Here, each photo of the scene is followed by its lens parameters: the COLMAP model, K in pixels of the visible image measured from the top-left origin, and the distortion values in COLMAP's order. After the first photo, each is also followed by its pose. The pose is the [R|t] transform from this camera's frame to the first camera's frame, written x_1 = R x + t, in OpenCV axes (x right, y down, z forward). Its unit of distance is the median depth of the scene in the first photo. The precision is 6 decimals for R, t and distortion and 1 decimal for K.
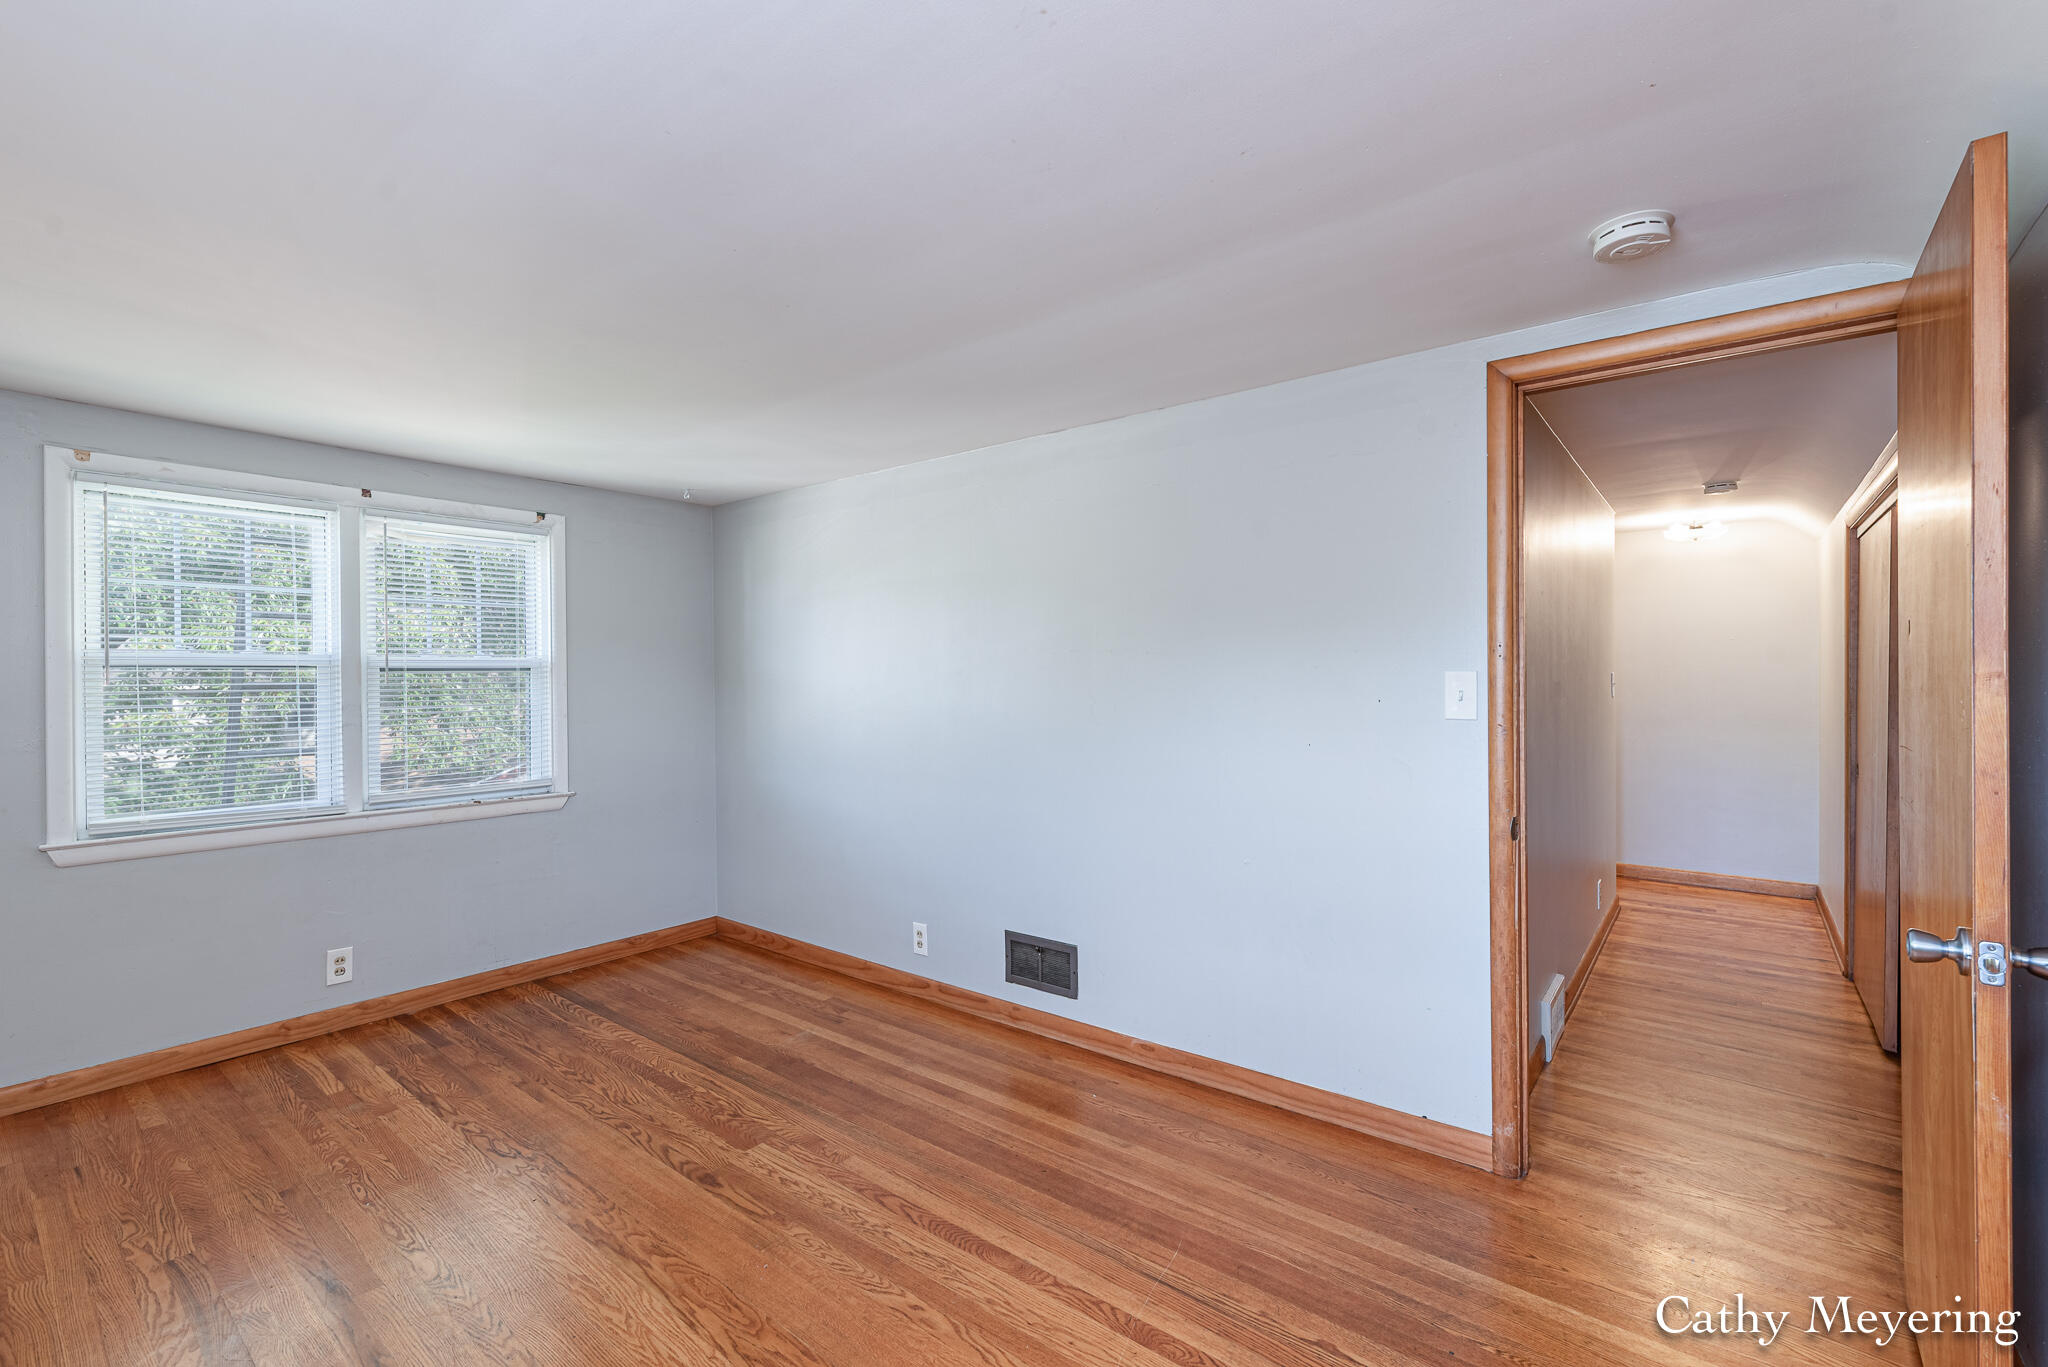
lens RADIAL K [[869.3, 0, 1040.0], [0, 869.3, 678.3], [0, 0, 1]] dist [-0.002196, -0.000586]
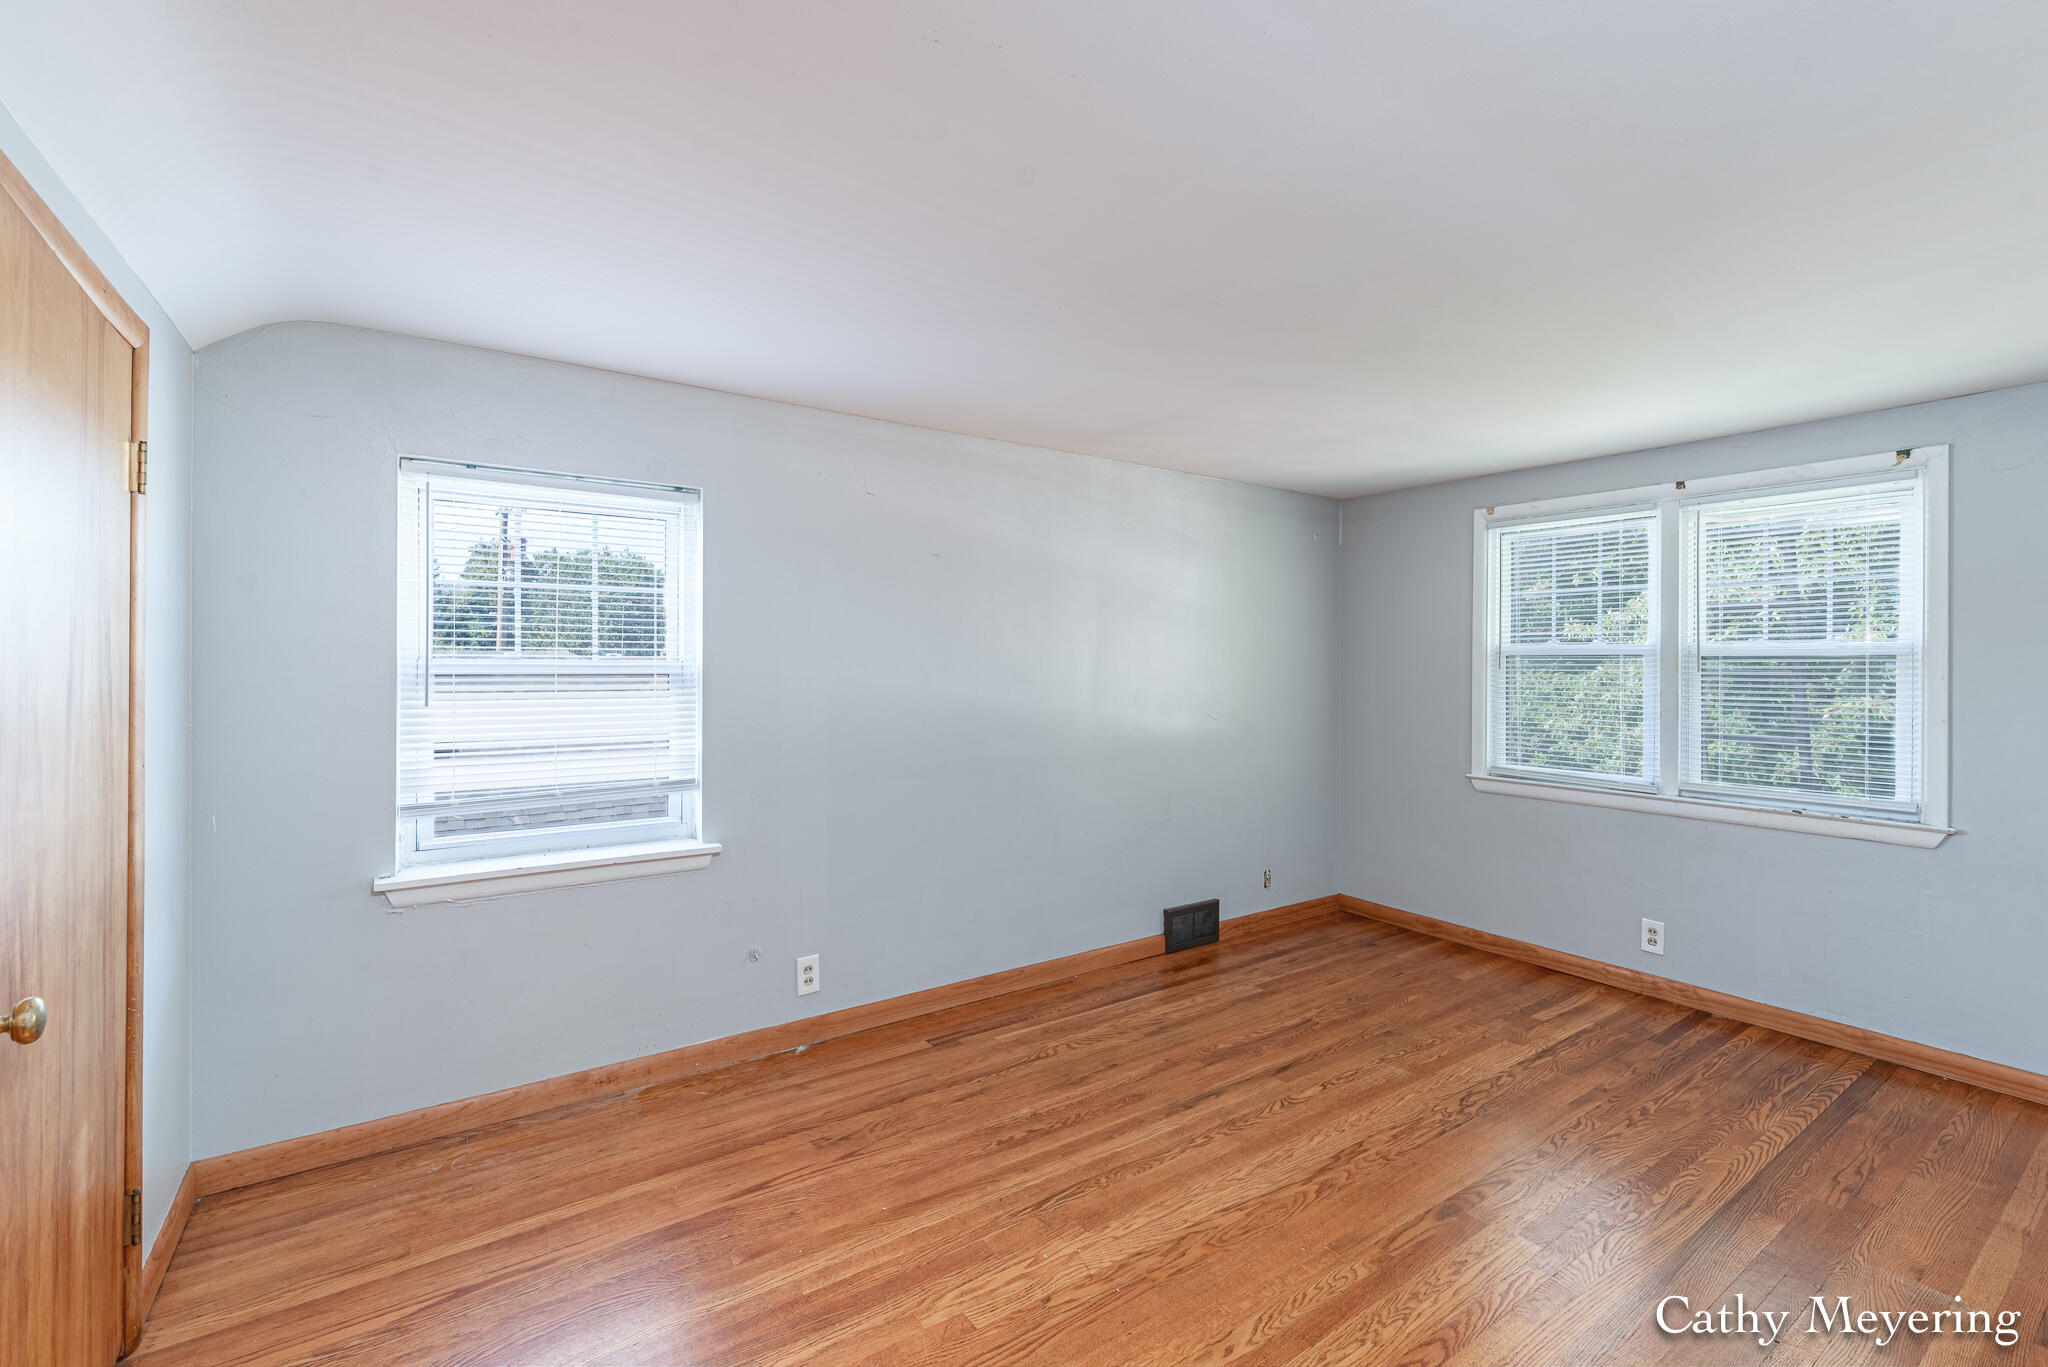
lens RADIAL K [[869.3, 0, 1026.5], [0, 869.3, 661.7], [0, 0, 1]] dist [-0.002196, -0.000586]
pose [[-0.293723, 0.003596, -0.955884, 0.481943], [-0.005842, 0.999967, 0.005556, -0.007722], [0.955873, 0.007216, -0.293692, 0.638402]]
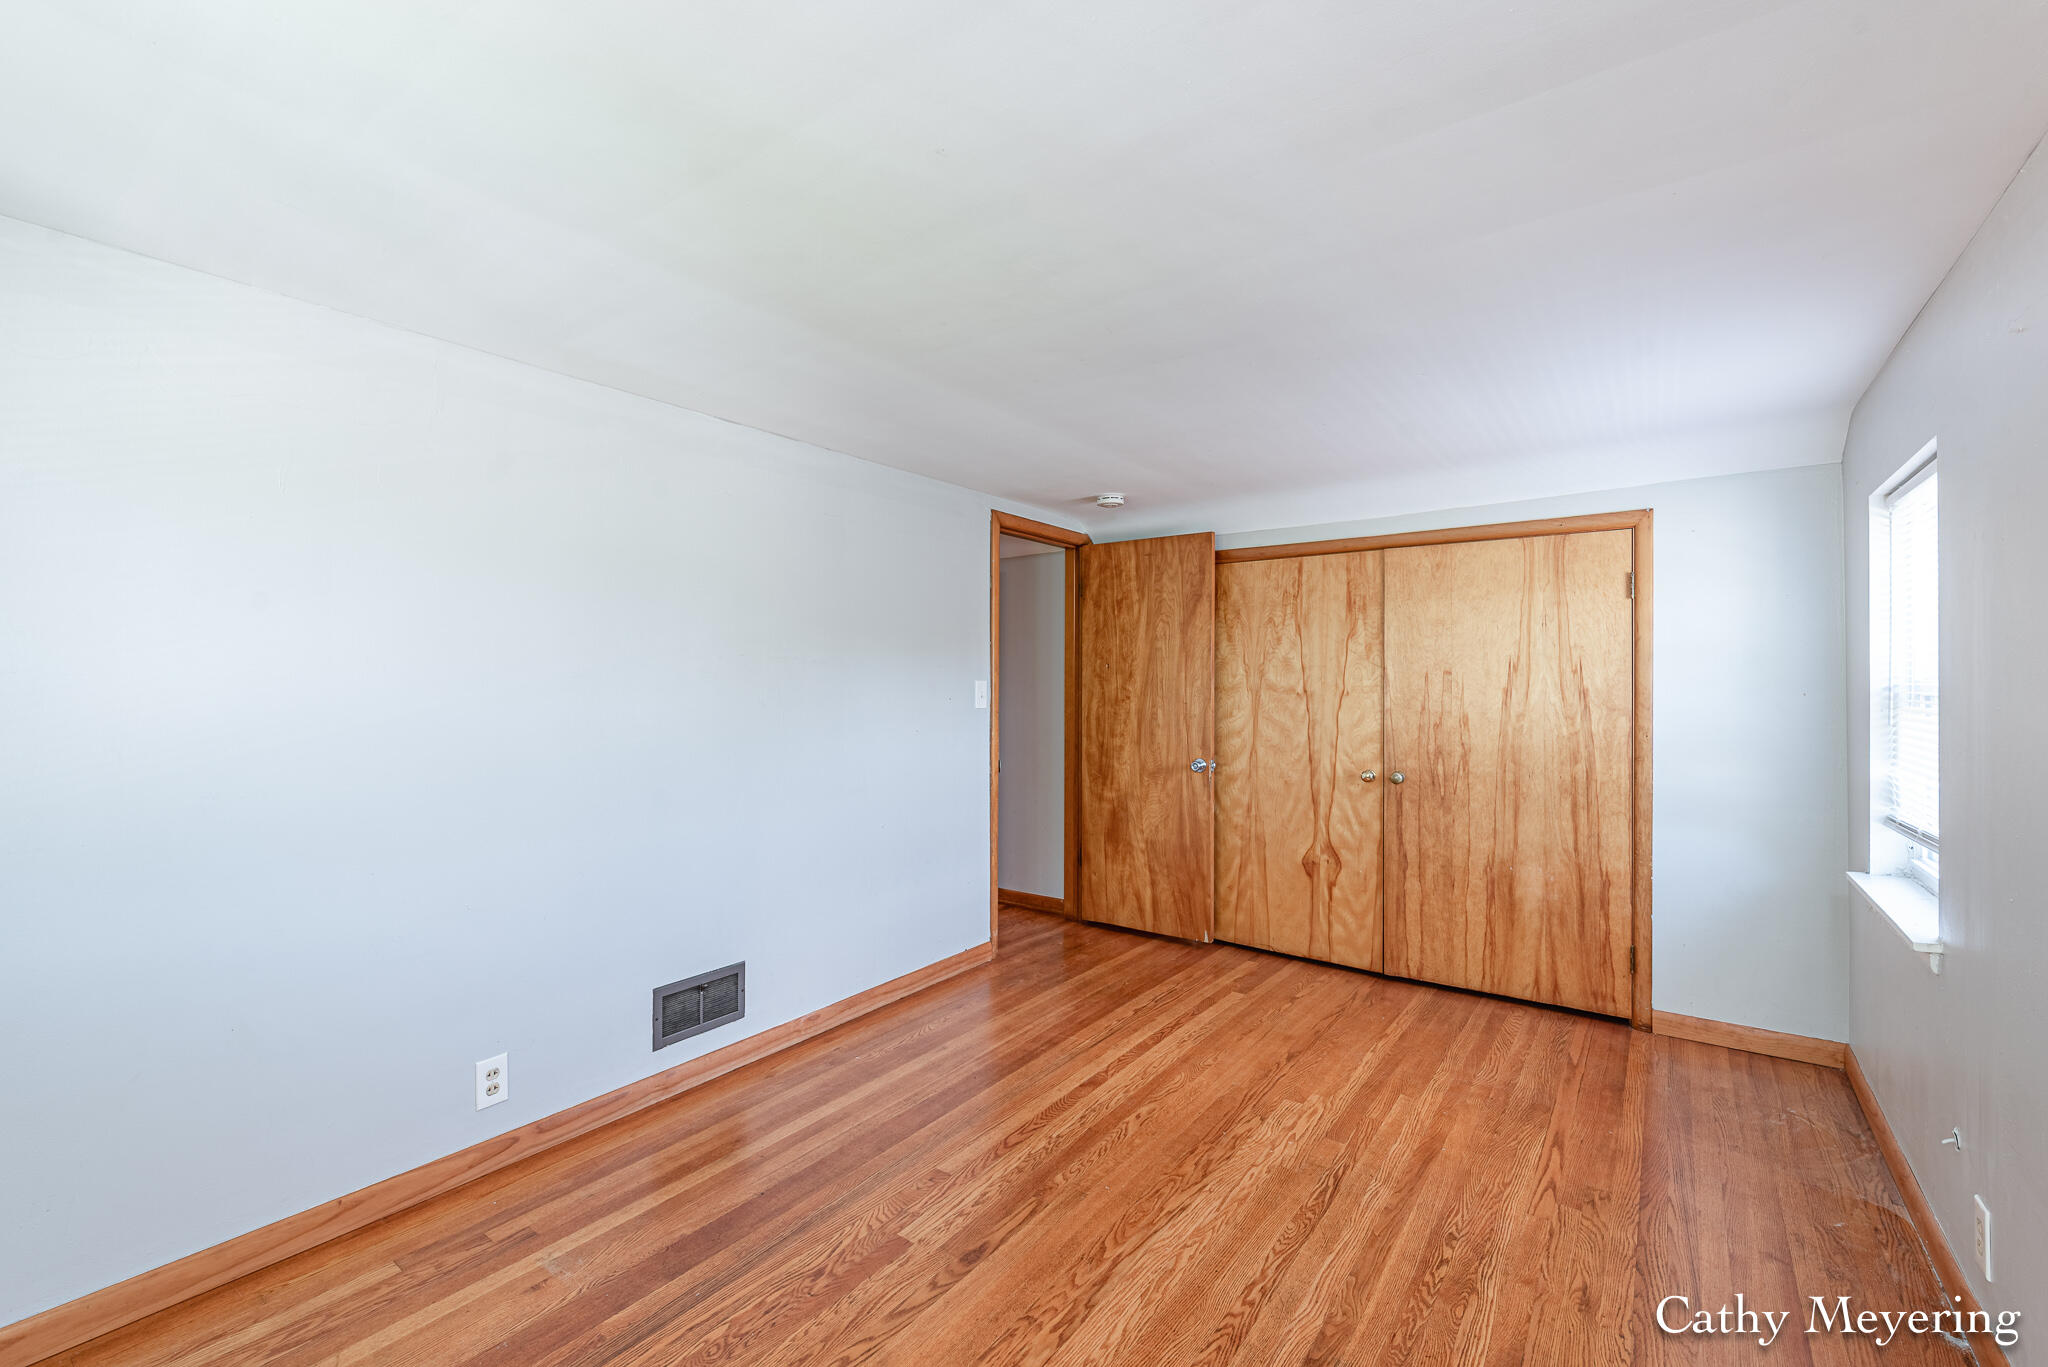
lens RADIAL K [[869.3, 0, 1010.2], [0, 869.3, 680.8], [0, 0, 1]] dist [-0.002196, -0.000586]
pose [[-0.015279, 0.006906, 0.999859, -0.961316], [0.001811, 0.999975, -0.006879, 0.003618], [-0.999882, 0.001705, -0.015291, 0.743547]]
